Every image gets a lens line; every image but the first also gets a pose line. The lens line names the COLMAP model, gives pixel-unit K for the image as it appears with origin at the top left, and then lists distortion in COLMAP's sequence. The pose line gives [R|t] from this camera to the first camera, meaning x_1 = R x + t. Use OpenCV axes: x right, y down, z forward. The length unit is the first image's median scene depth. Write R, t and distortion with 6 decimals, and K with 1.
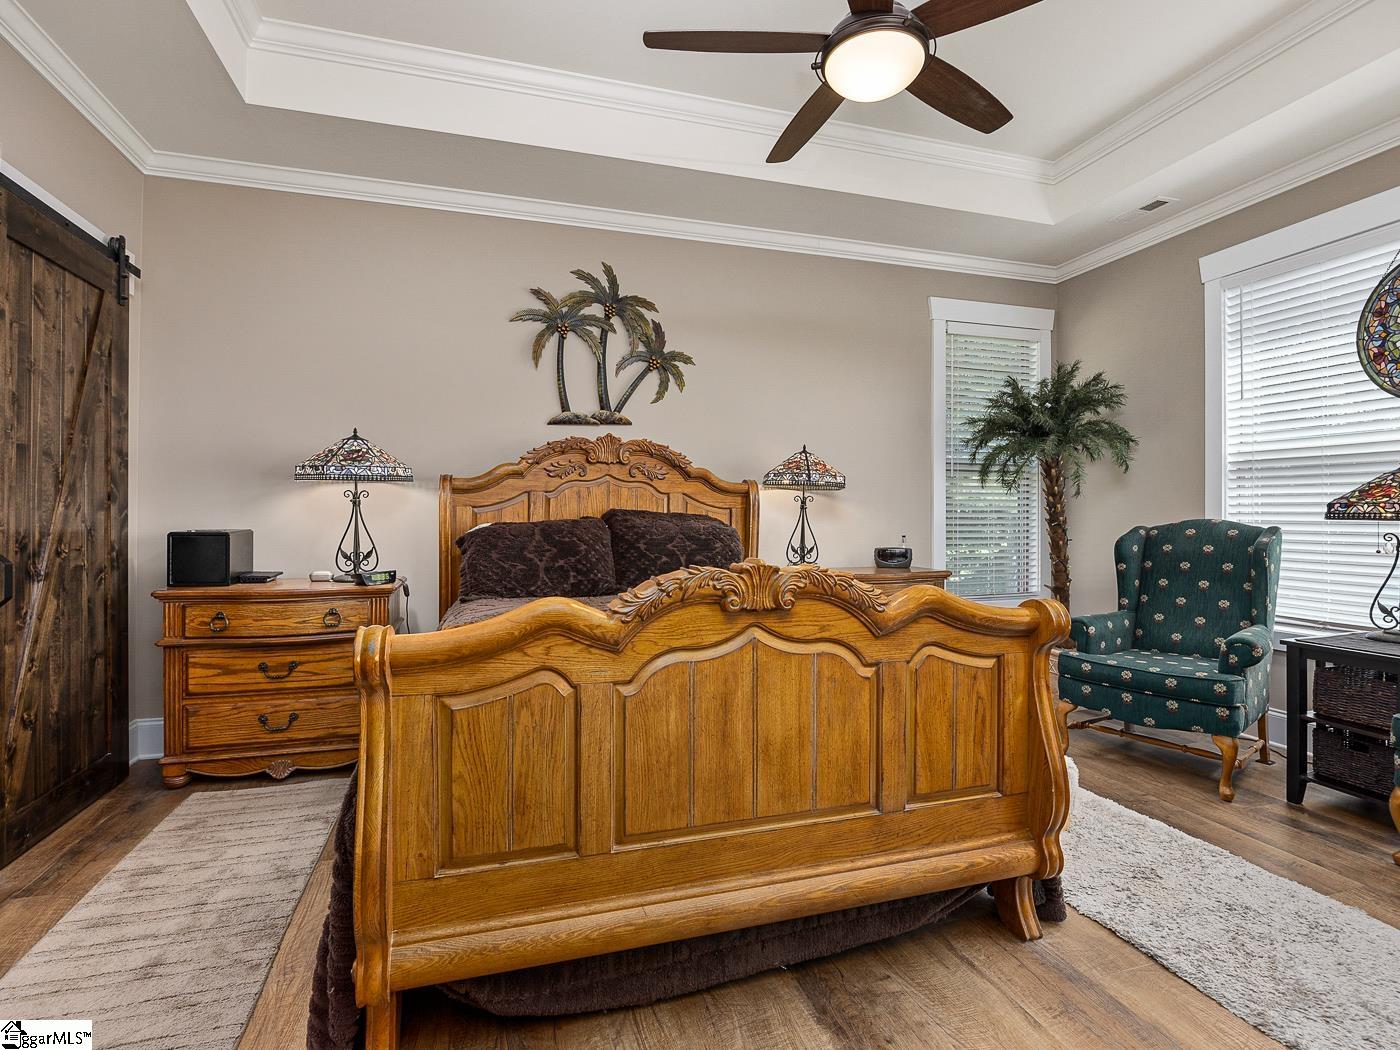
lens RADIAL K [[672.7, 0, 704.9], [0, 672.7, 518.7], [0, 0, 1]] dist [-0.014675, 0.001227]
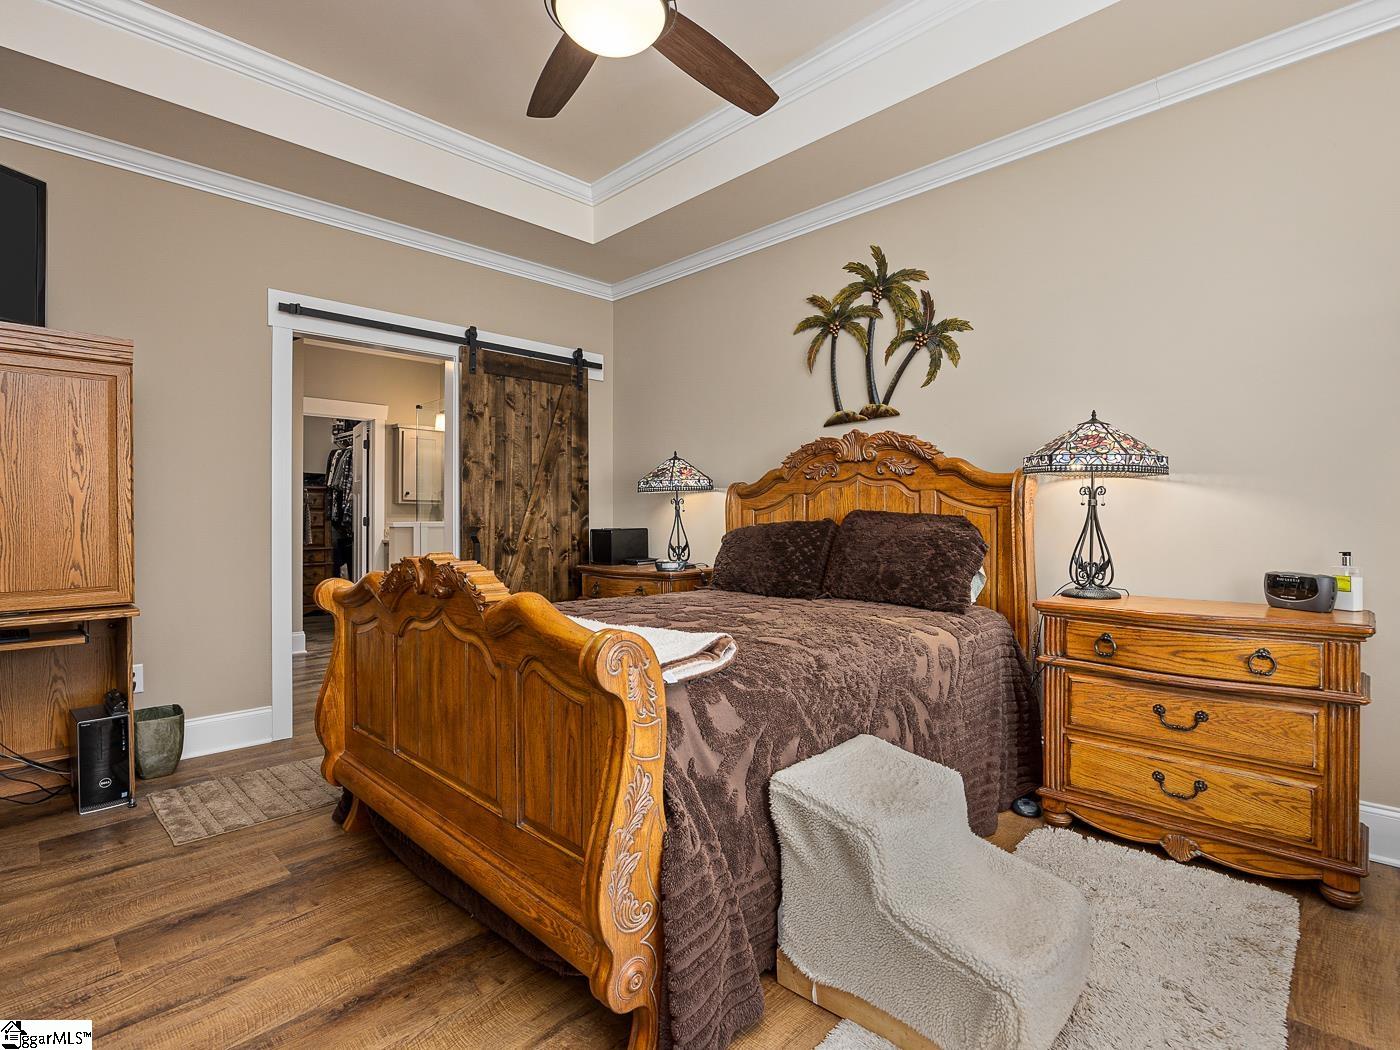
lens RADIAL K [[685.9, 0, 699.7], [0, 685.9, 514.9], [0, 0, 1]] dist [-0.009552, -0.001132]
pose [[0.490687, -0.004630, -0.871324, 0.569687], [0.003525, 0.999988, -0.003328, -0.004798], [0.871329, -0.001439, 0.490697, 0.328031]]
